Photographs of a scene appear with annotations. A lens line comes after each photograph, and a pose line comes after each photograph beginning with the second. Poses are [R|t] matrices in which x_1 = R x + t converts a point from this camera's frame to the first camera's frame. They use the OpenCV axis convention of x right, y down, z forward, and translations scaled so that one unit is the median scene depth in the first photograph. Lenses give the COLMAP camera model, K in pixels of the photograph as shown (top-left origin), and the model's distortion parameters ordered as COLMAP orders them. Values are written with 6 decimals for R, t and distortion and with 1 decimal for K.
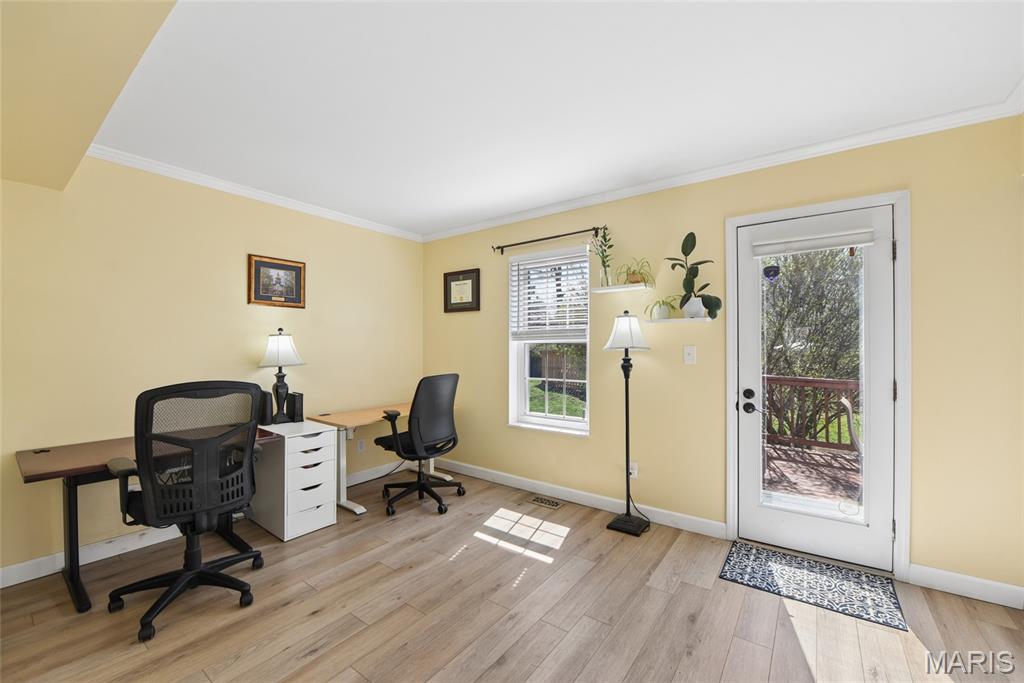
lens RADIAL K [[414.7, 0, 510.2], [0, 414.7, 346.0], [0, 0, 1]] dist [-0.017137, -0.000088]
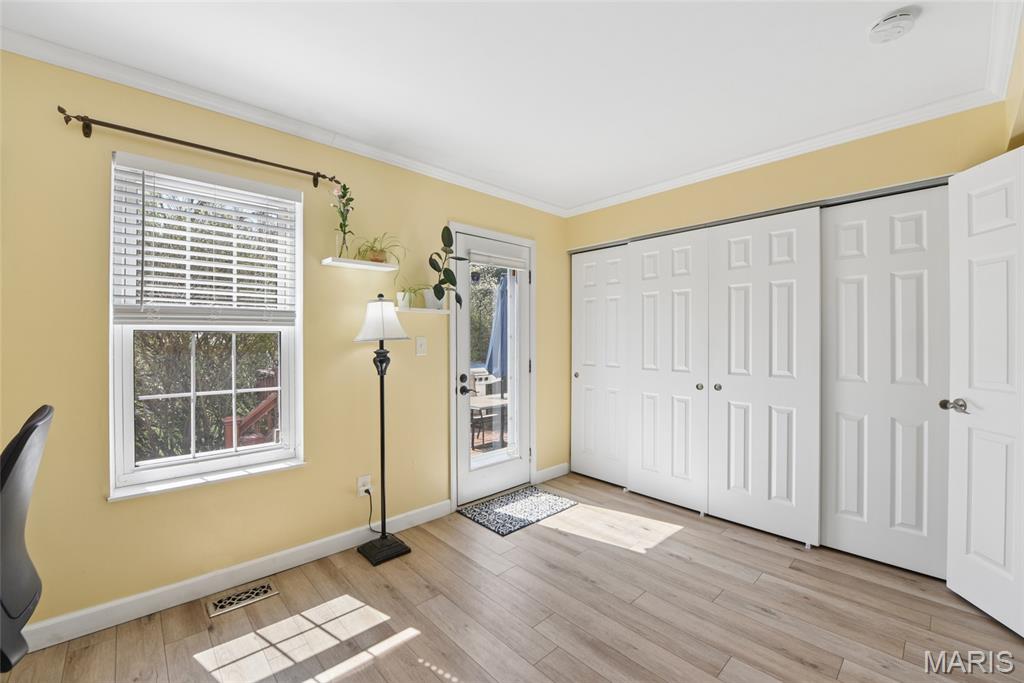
lens RADIAL K [[414.7, 0, 513.7], [0, 414.7, 338.9], [0, 0, 1]] dist [-0.017137, -0.000088]
pose [[0.177446, 0.003920, 0.984123, -0.502553], [-0.001219, 0.999992, -0.003764, 0.008369], [-0.984130, -0.000532, 0.177449, 0.603280]]
